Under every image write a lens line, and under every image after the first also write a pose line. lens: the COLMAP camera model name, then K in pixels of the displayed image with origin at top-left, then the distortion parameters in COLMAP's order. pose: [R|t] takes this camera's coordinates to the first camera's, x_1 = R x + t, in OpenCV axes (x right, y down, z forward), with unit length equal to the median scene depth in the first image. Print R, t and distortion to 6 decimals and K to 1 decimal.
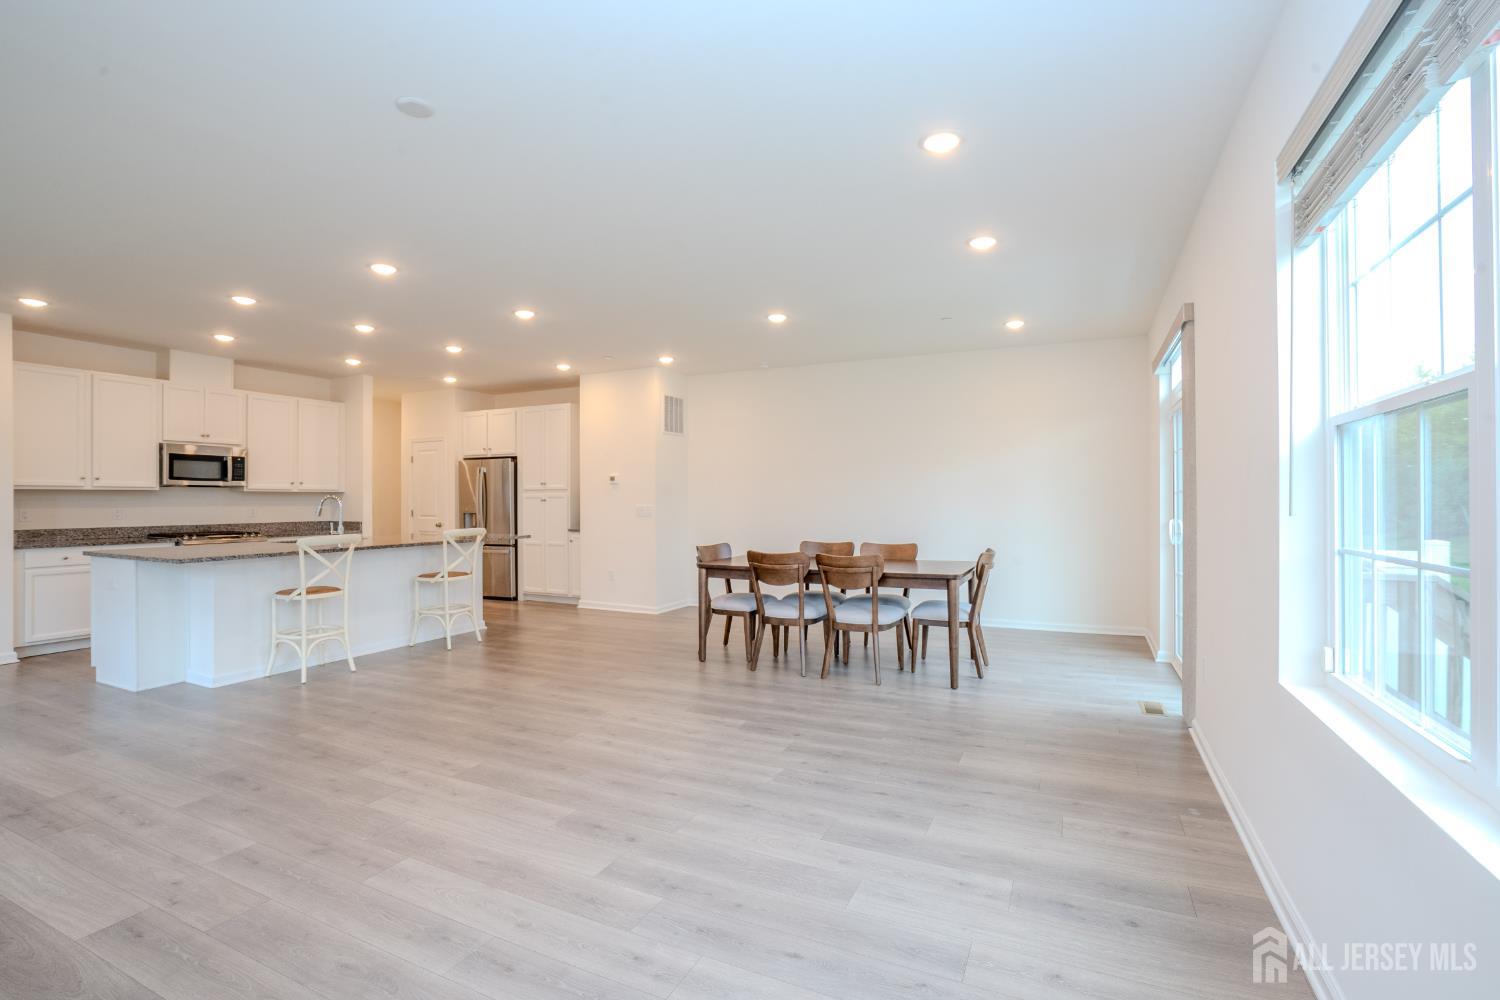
lens RADIAL K [[690.9, 0, 744.3], [0, 690.9, 498.8], [0, 0, 1]] dist [-0.053839, 0.019661]
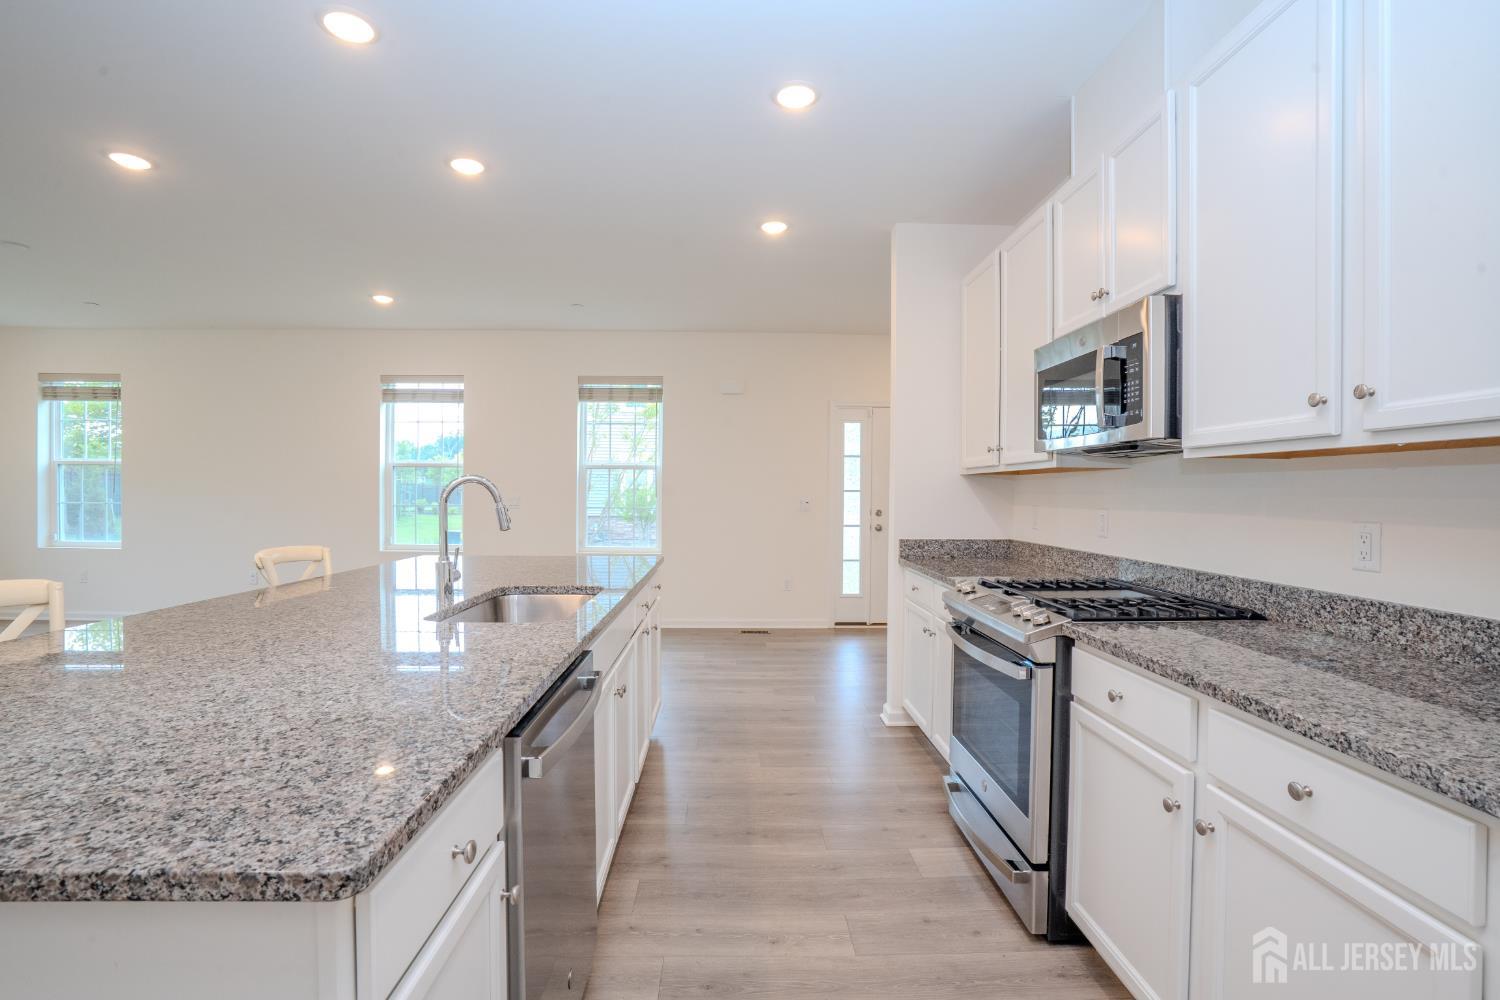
lens RADIAL K [[690.9, 0, 750.6], [0, 690.9, 505.1], [0, 0, 1]] dist [-0.053839, 0.019661]
pose [[-0.885578, 0.003745, -0.464475, -0.635550], [-0.005179, 0.999826, 0.017935, 0.004247], [0.464461, 0.018289, -0.885405, 1.554443]]
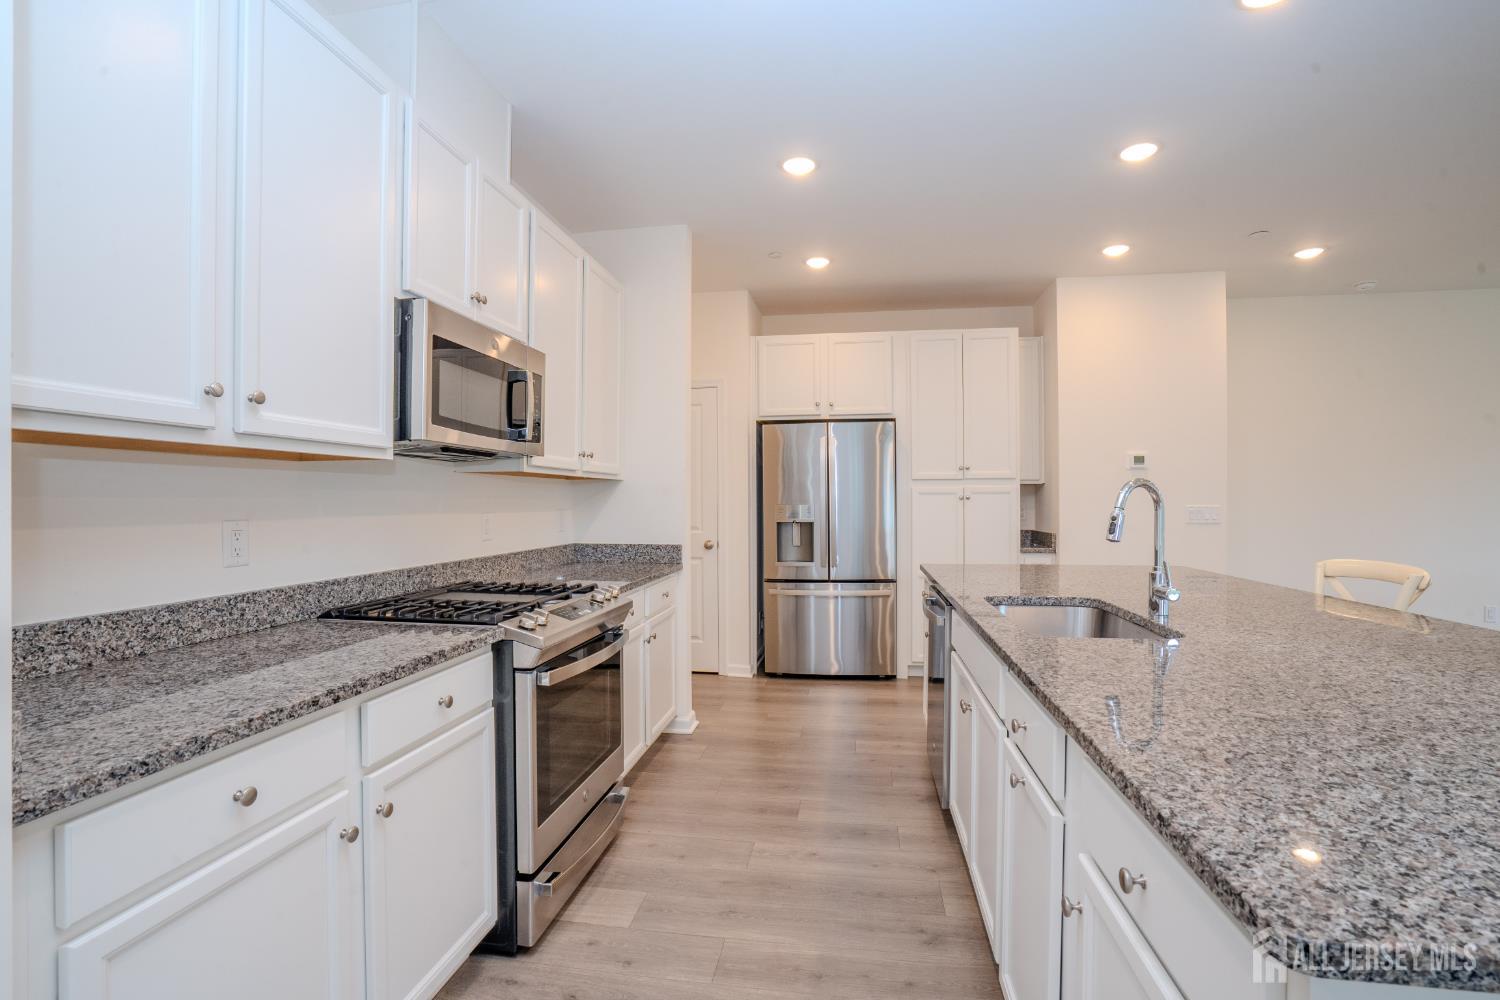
lens RADIAL K [[690.9, 0, 753.3], [0, 690.9, 493.7], [0, 0, 1]] dist [-0.053839, 0.019661]
pose [[0.952179, 0.001964, 0.305534, -0.993160], [0.000560, 0.999966, -0.008172, 0.005564], [-0.305540, 0.007952, 0.952146, 0.819646]]
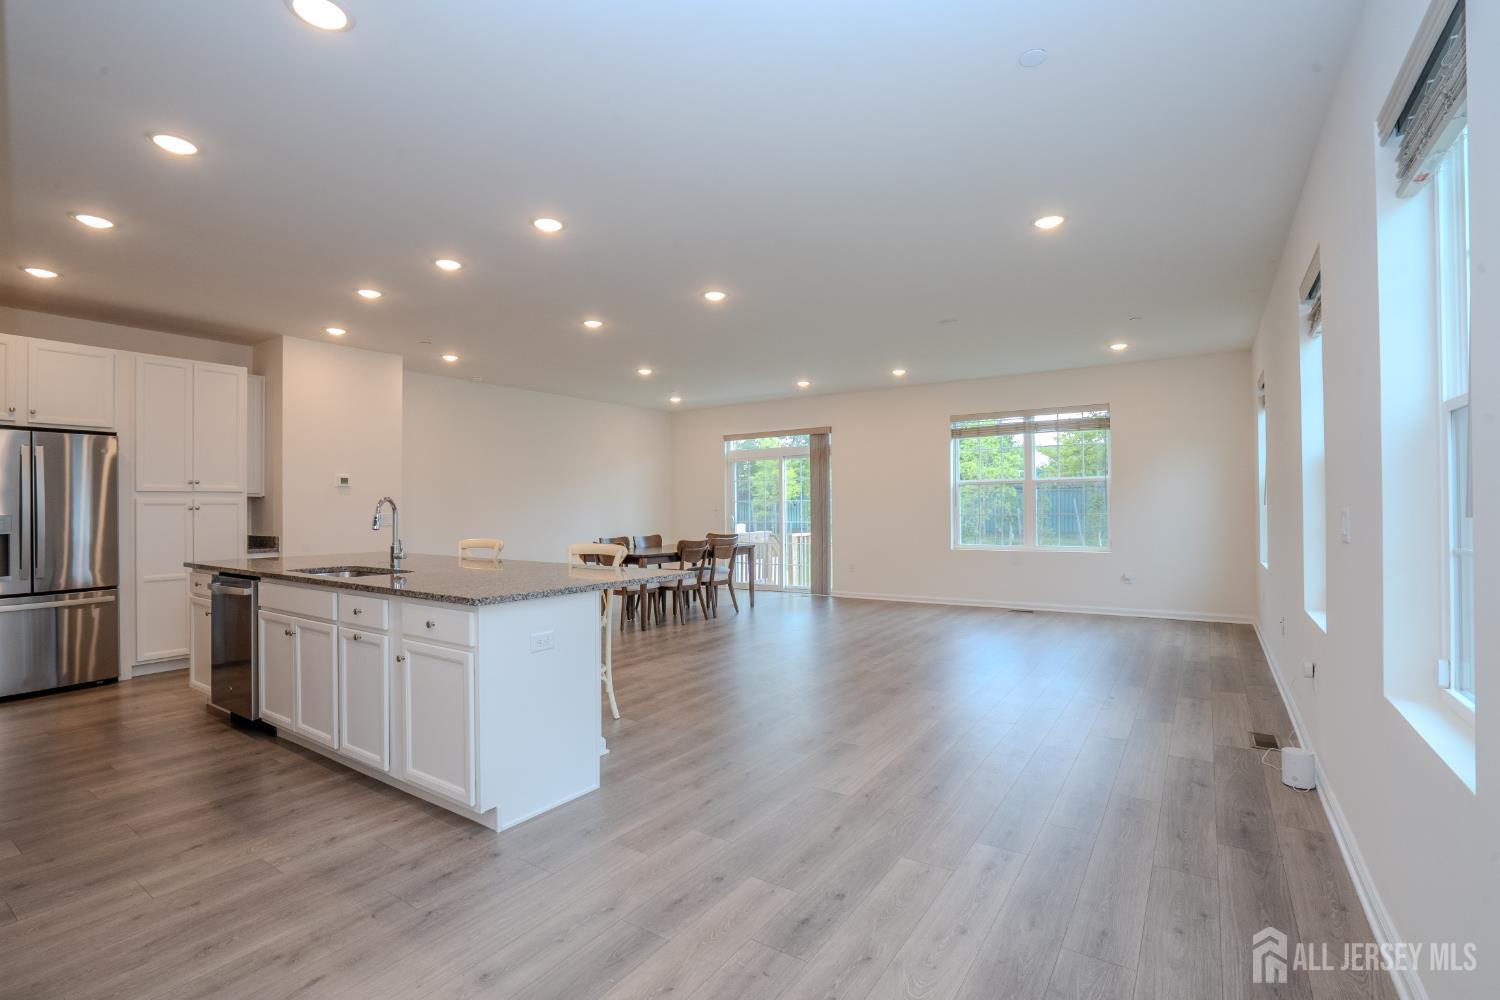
lens RADIAL K [[690.9, 0, 743.9], [0, 690.9, 497.2], [0, 0, 1]] dist [-0.053839, 0.019661]
pose [[0.142361, 0.014720, 0.989705, -1.327178], [0.006754, 0.999852, -0.015842, 0.008386], [-0.989792, 0.008939, 0.142240, 0.638865]]
